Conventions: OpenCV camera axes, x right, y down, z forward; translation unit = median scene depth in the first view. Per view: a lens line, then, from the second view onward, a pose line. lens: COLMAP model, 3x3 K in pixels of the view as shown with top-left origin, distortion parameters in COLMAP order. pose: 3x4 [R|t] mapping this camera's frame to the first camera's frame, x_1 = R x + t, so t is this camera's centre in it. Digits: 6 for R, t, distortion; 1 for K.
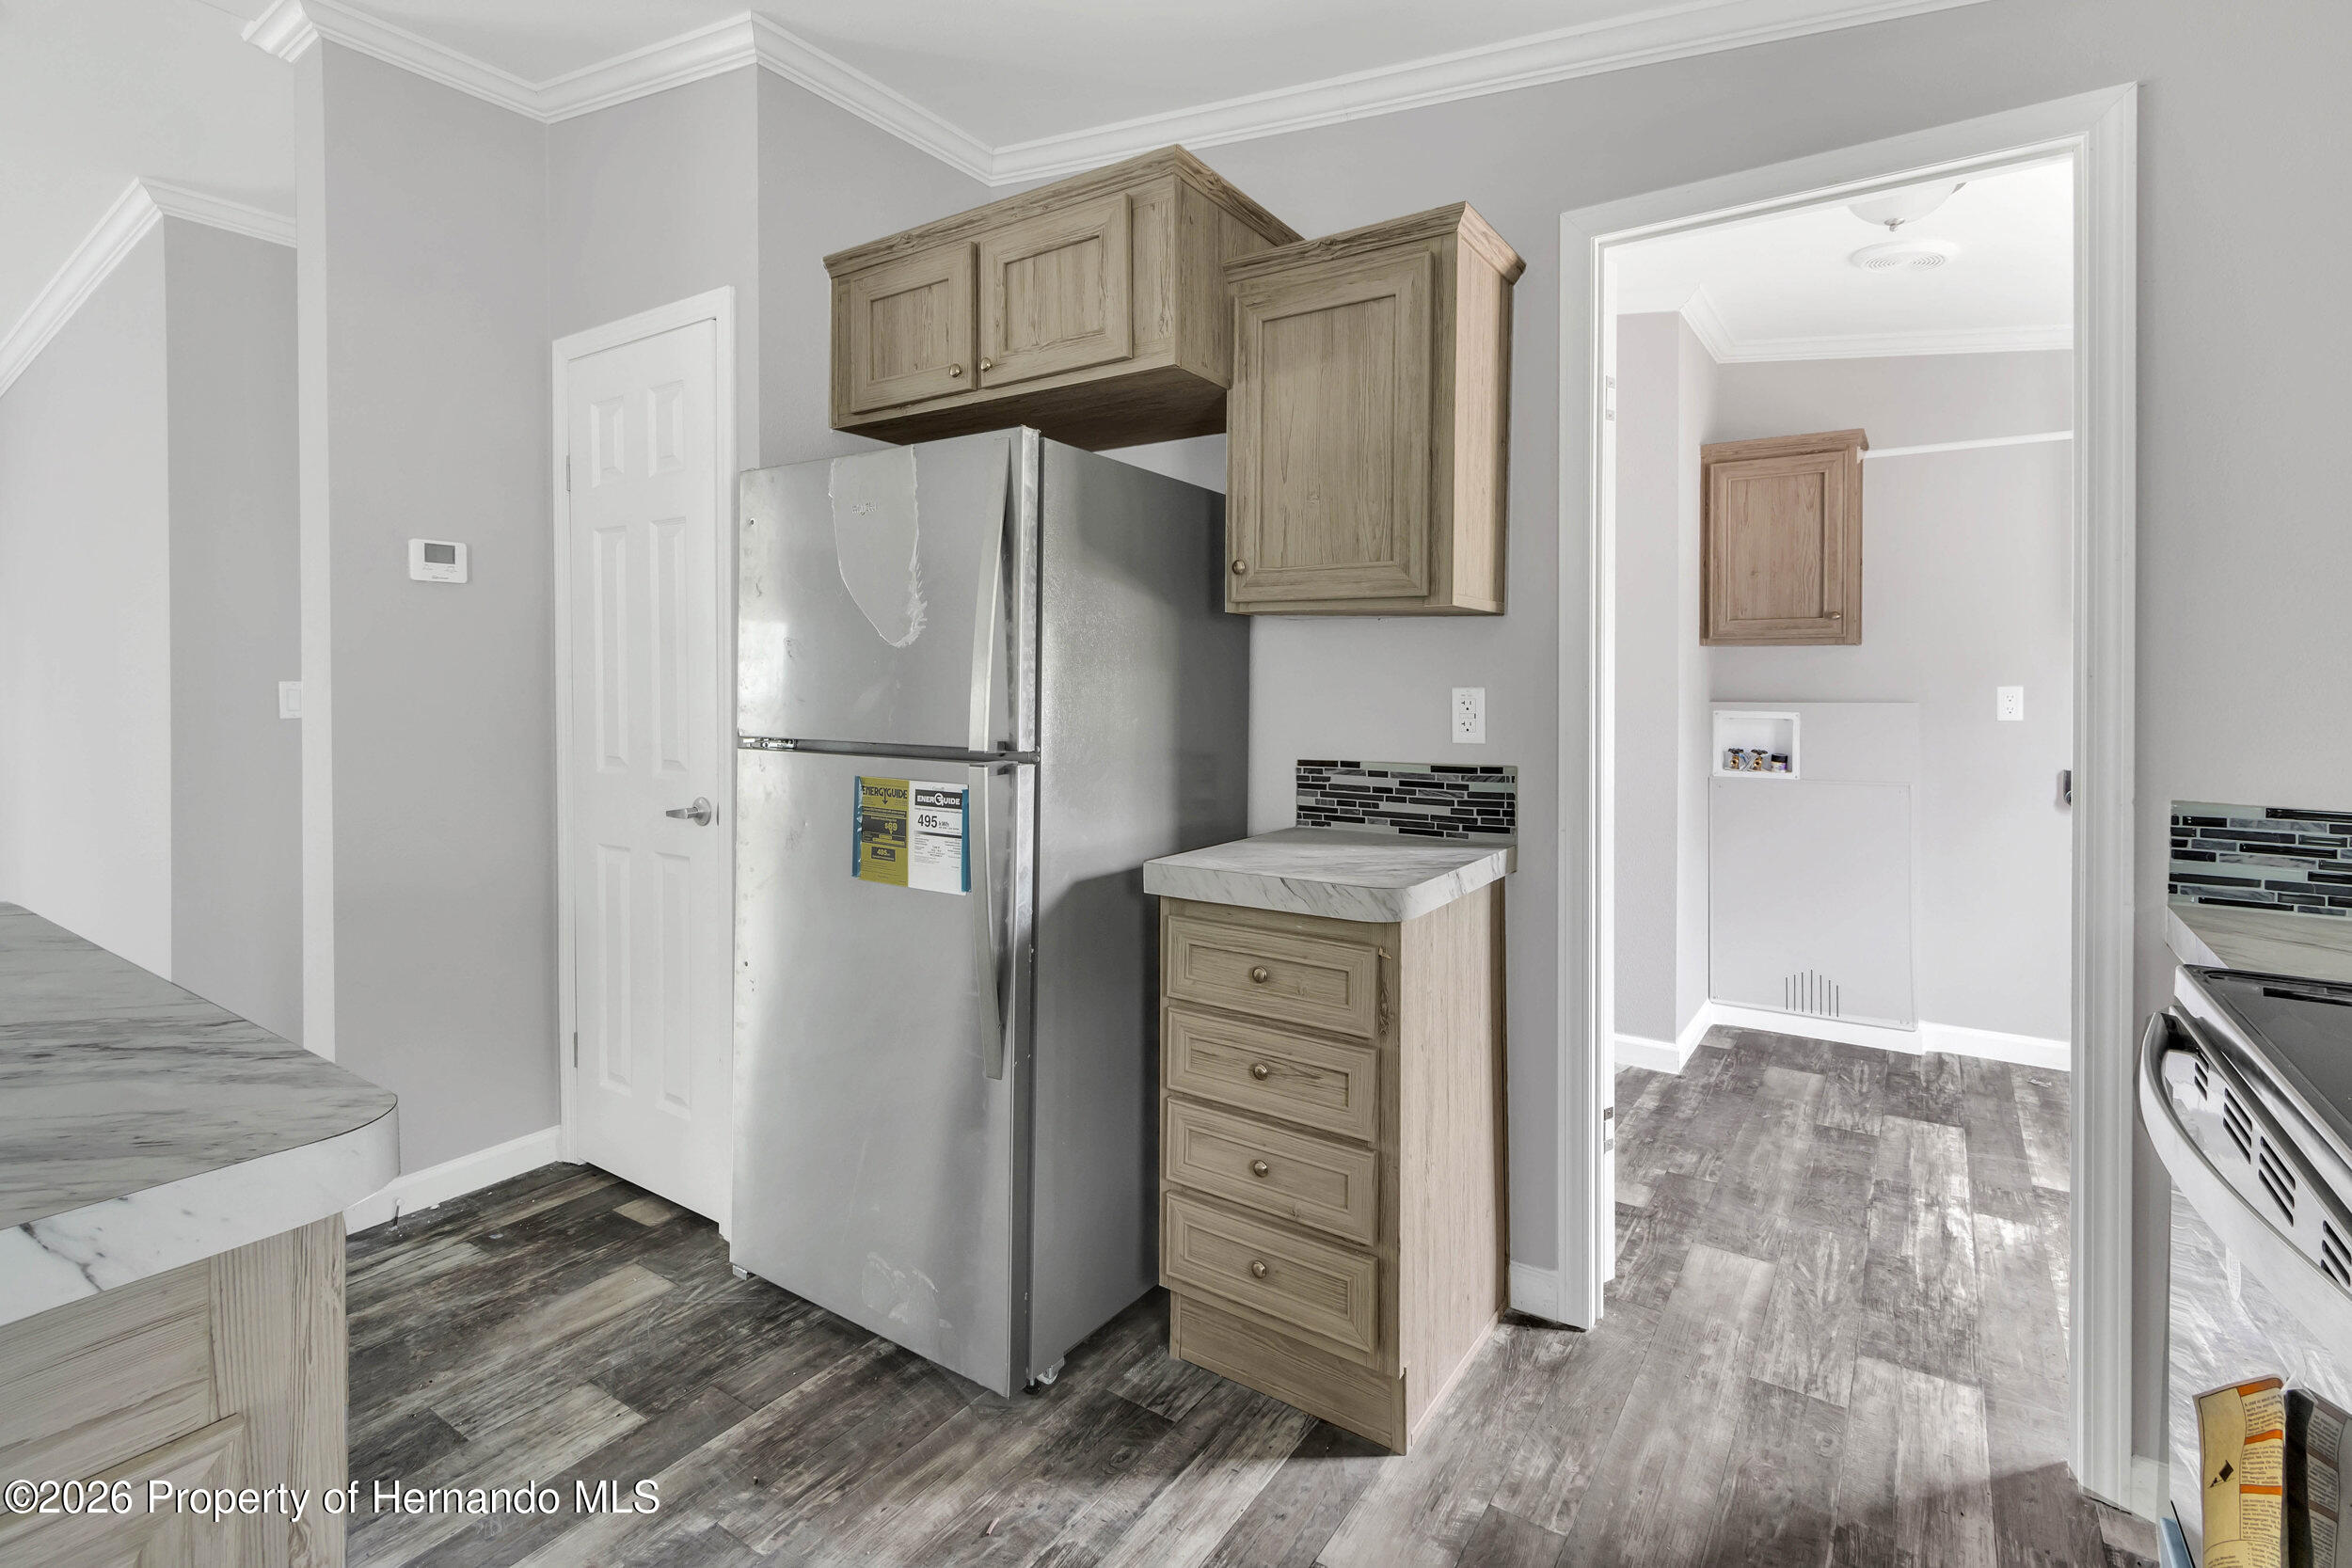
lens RADIAL K [[1115.4, 0, 1169.1], [0, 1115.4, 681.3], [0, 0, 1]] dist [0.002867, 0.000011]
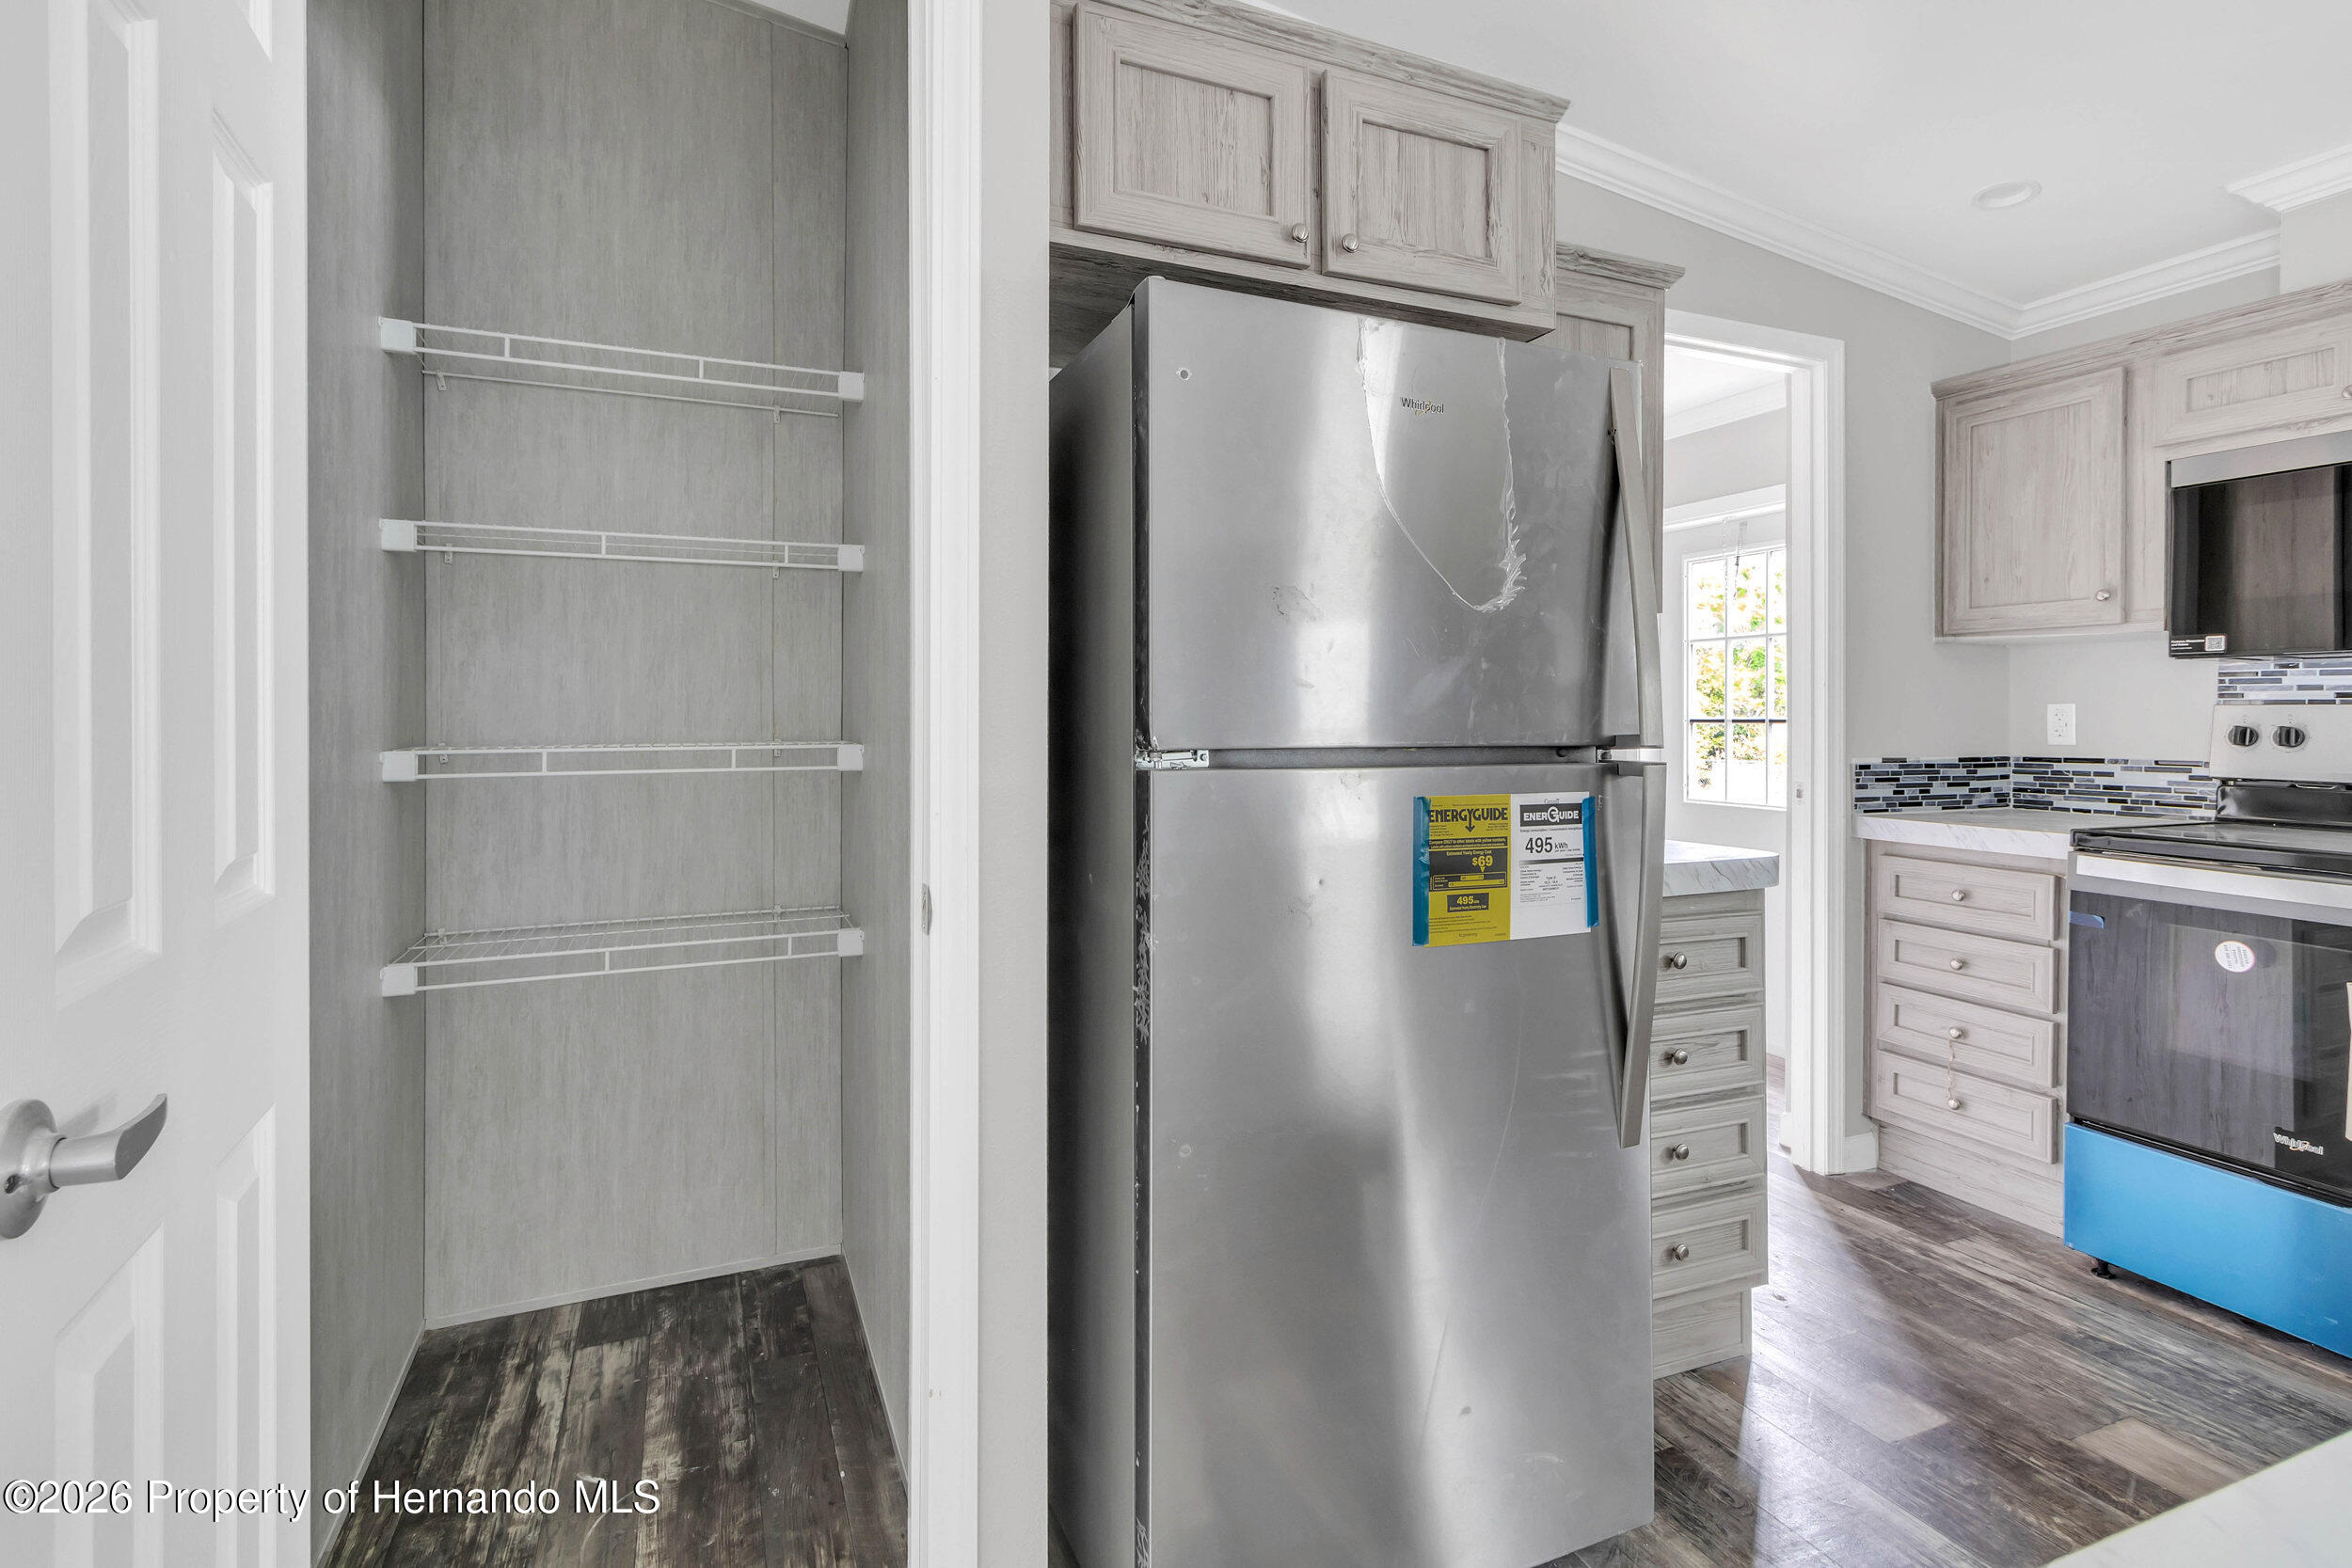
lens RADIAL K [[1138.6, 0, 1175.4], [0, 1138.6, 713.8], [0, 0, 1]] dist [0.018517, -0.005997]
pose [[0.528844, 0.004057, 0.848709, -0.992595], [0.003770, 0.999967, -0.007129, 0.040456], [-0.848711, 0.006970, 0.528812, 0.791857]]
